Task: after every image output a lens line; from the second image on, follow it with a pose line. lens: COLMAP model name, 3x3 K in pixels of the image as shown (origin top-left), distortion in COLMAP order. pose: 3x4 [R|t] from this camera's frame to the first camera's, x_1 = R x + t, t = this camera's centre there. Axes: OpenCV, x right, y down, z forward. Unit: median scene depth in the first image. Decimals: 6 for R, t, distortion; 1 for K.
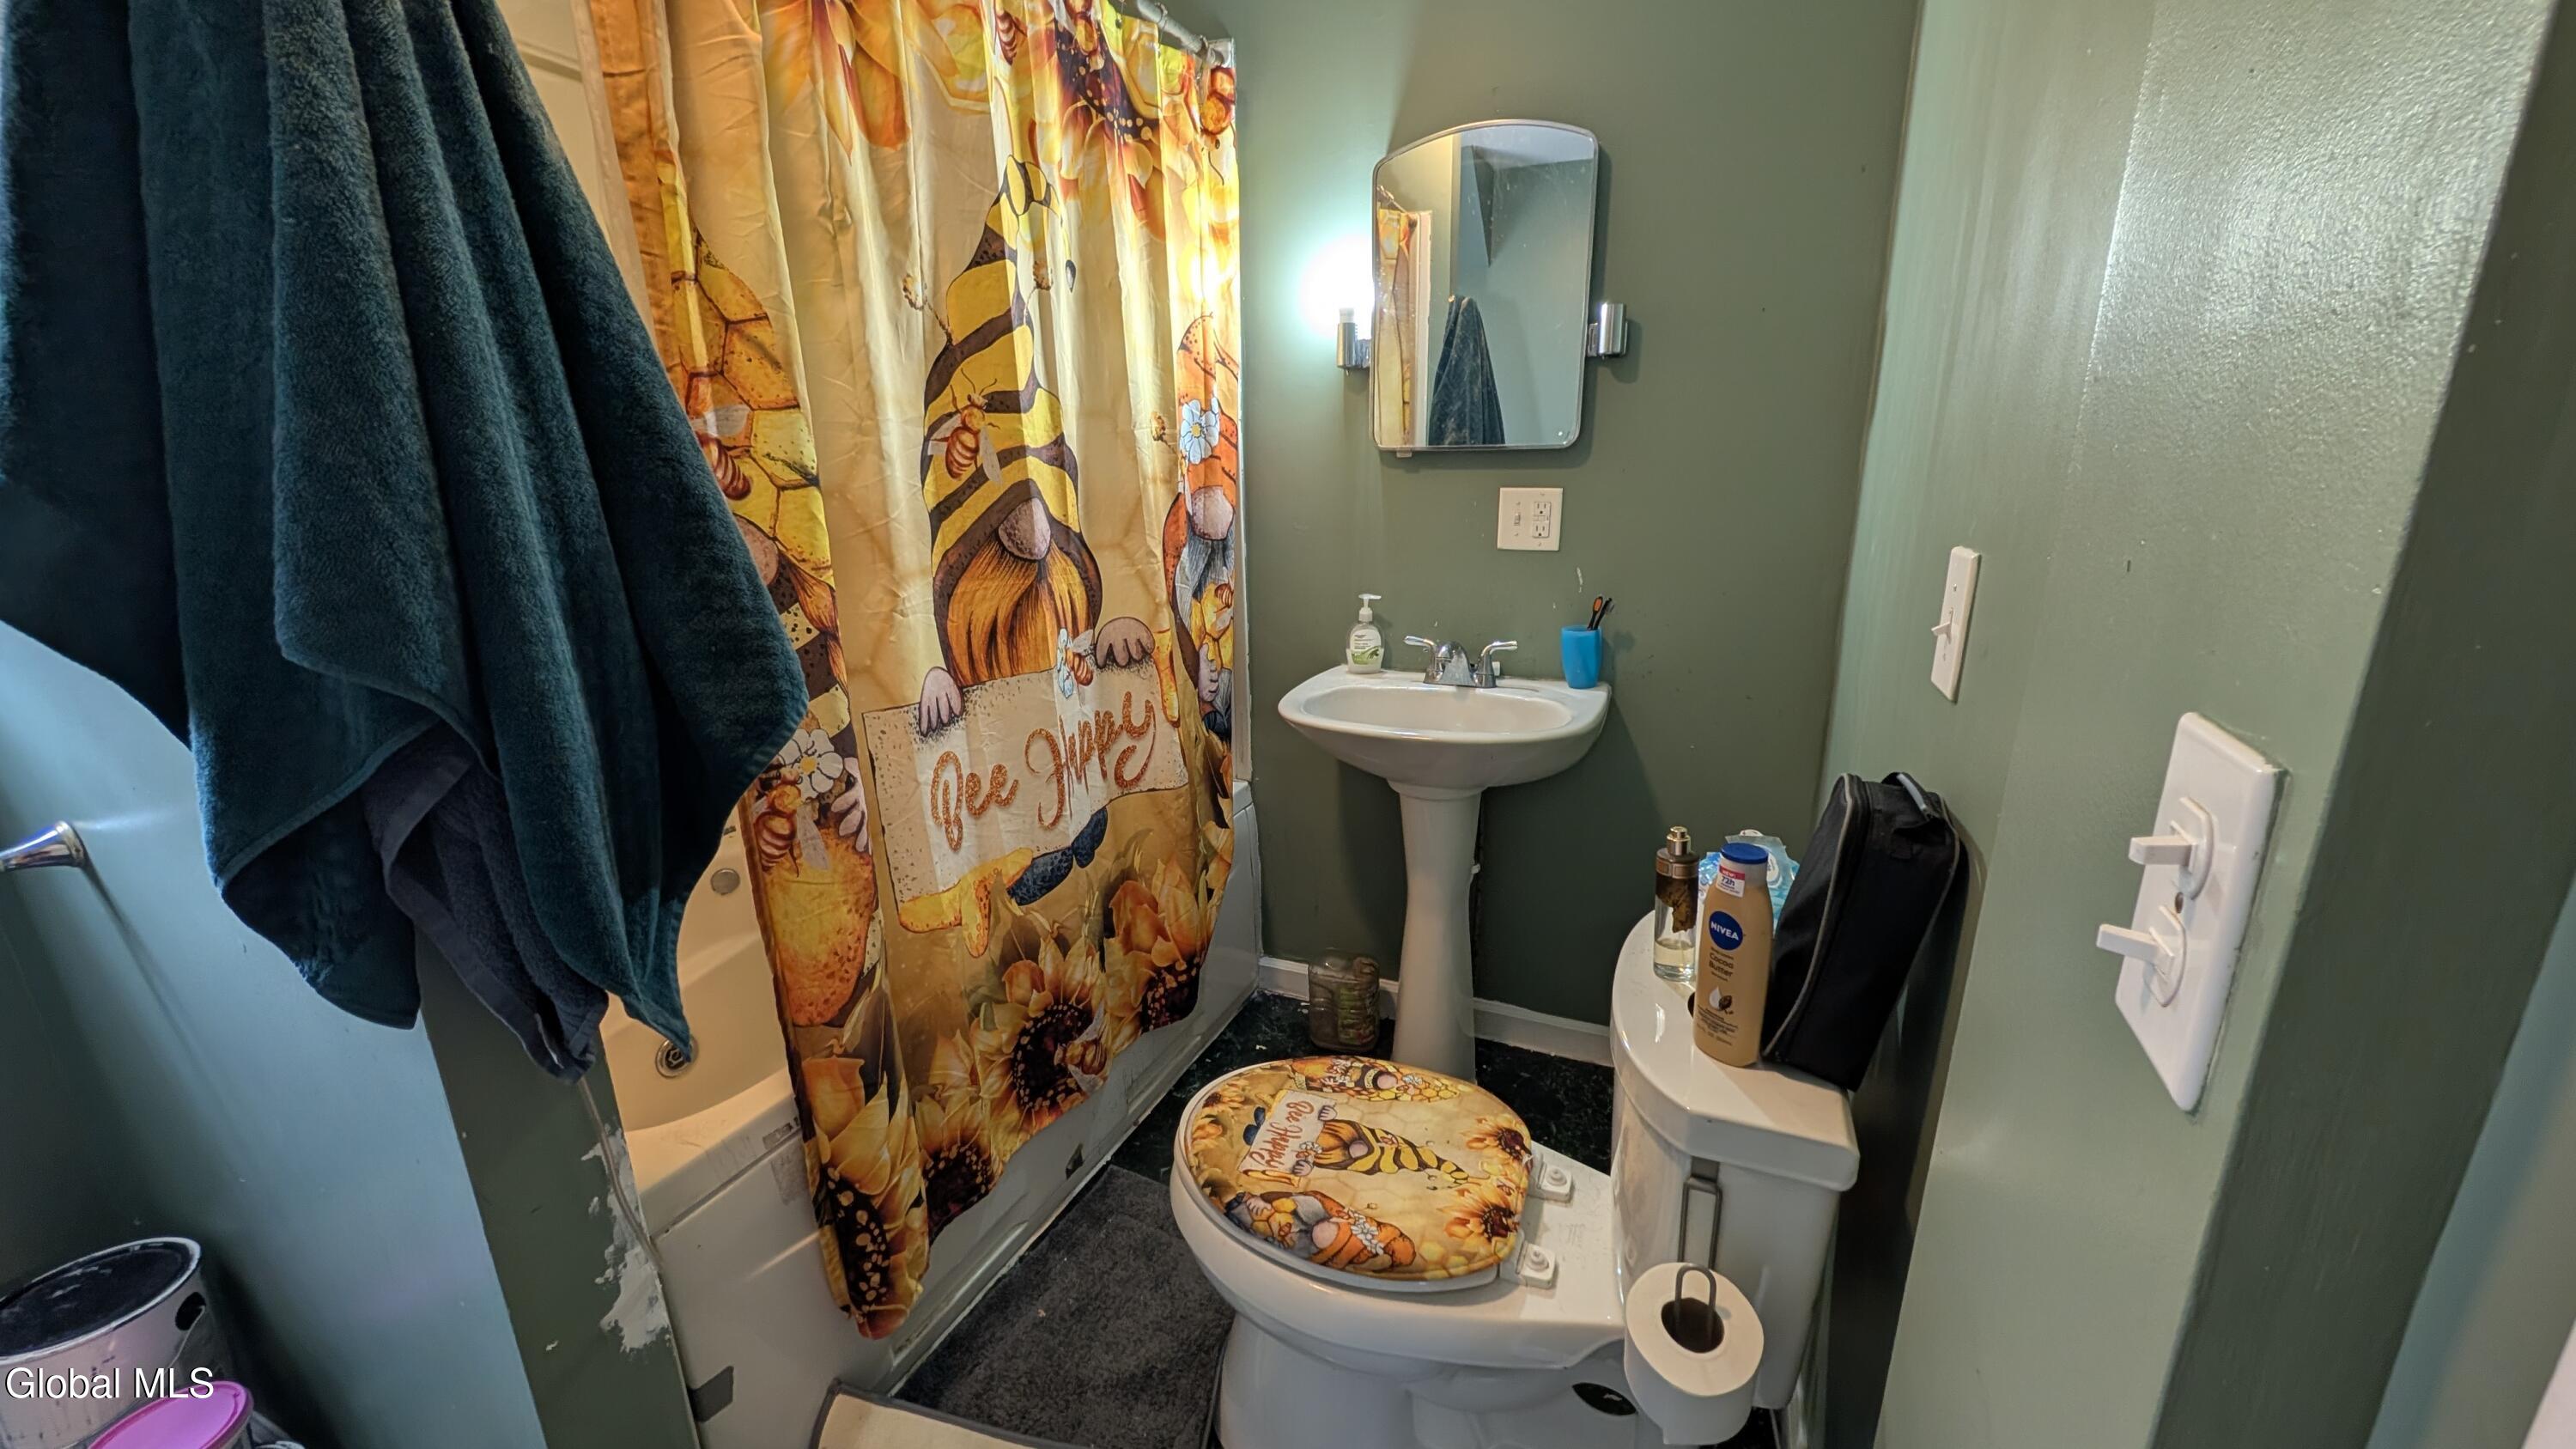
lens RADIAL K [[971.4, 0, 1302.3], [0, 971.4, 728.5], [0, 0, 1]] dist [0.000660, -0.000182]
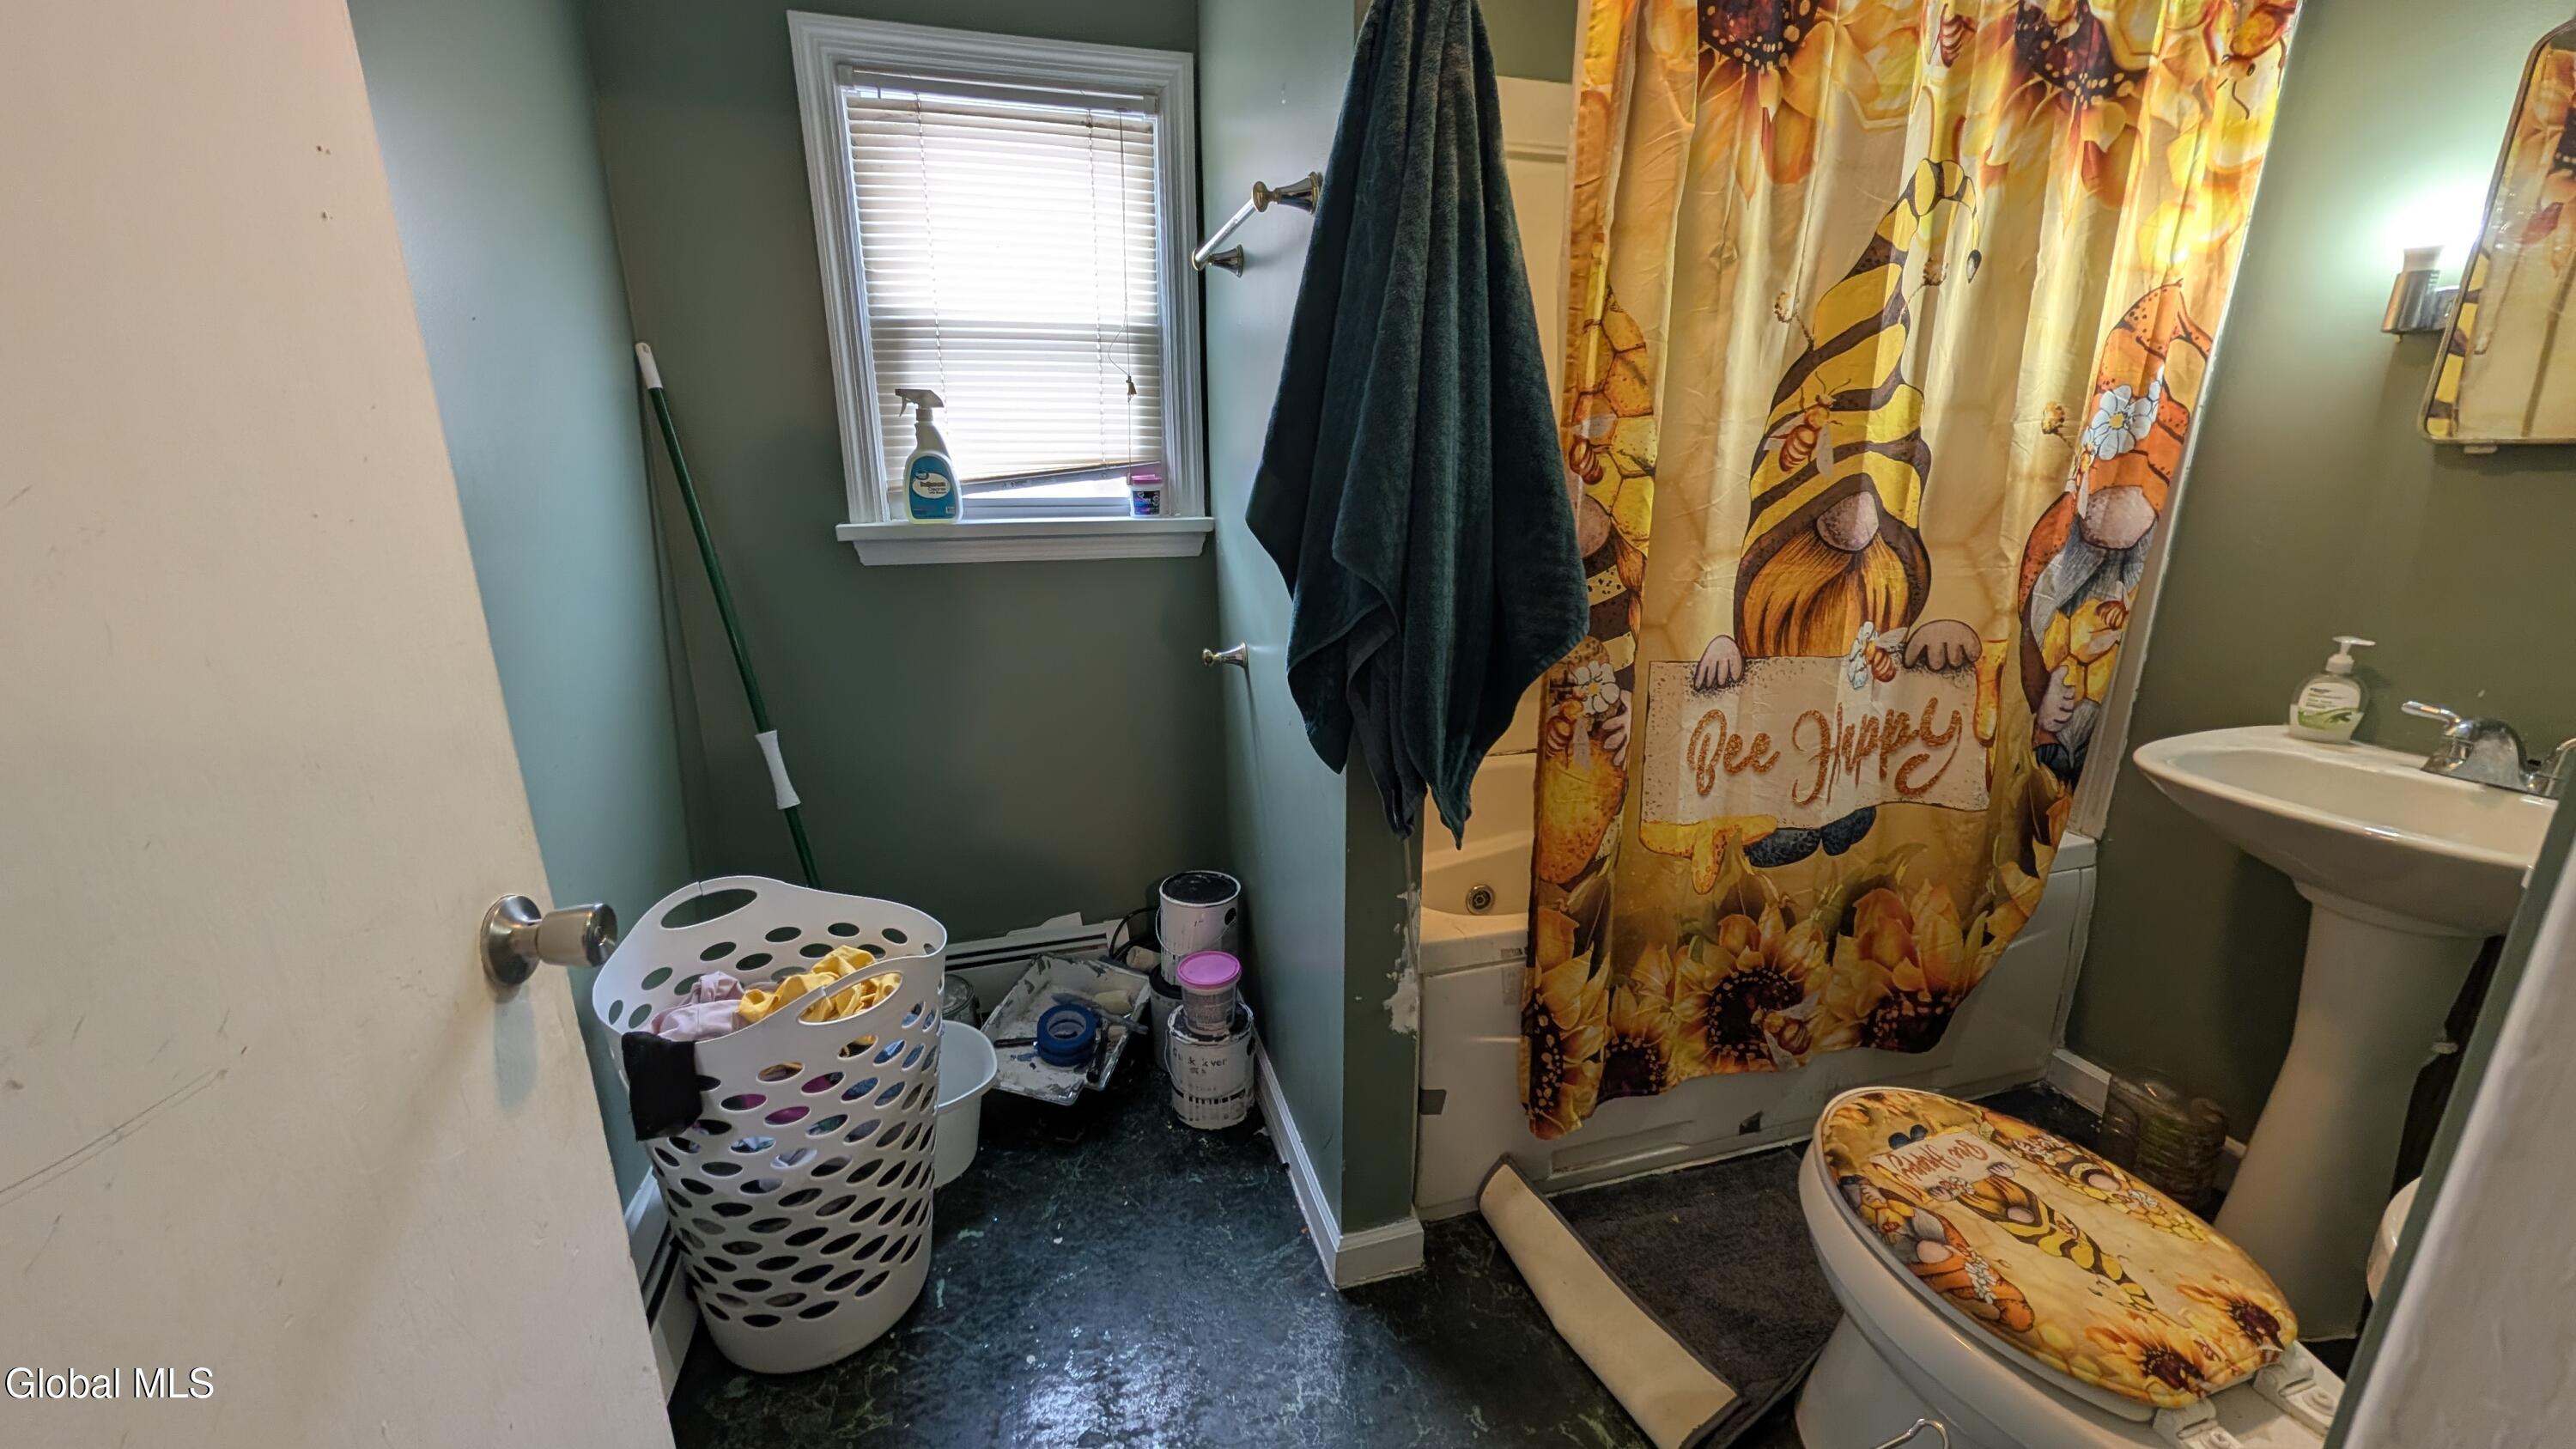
lens RADIAL K [[971.4, 0, 1285.0], [0, 971.4, 729.6], [0, 0, 1]] dist [0.000660, -0.000182]
pose [[0.632680, 0.216402, -0.743563, 0.174960], [-0.208411, 0.972319, 0.105645, 0.032477], [0.745842, 0.088127, 0.660267, -0.138650]]
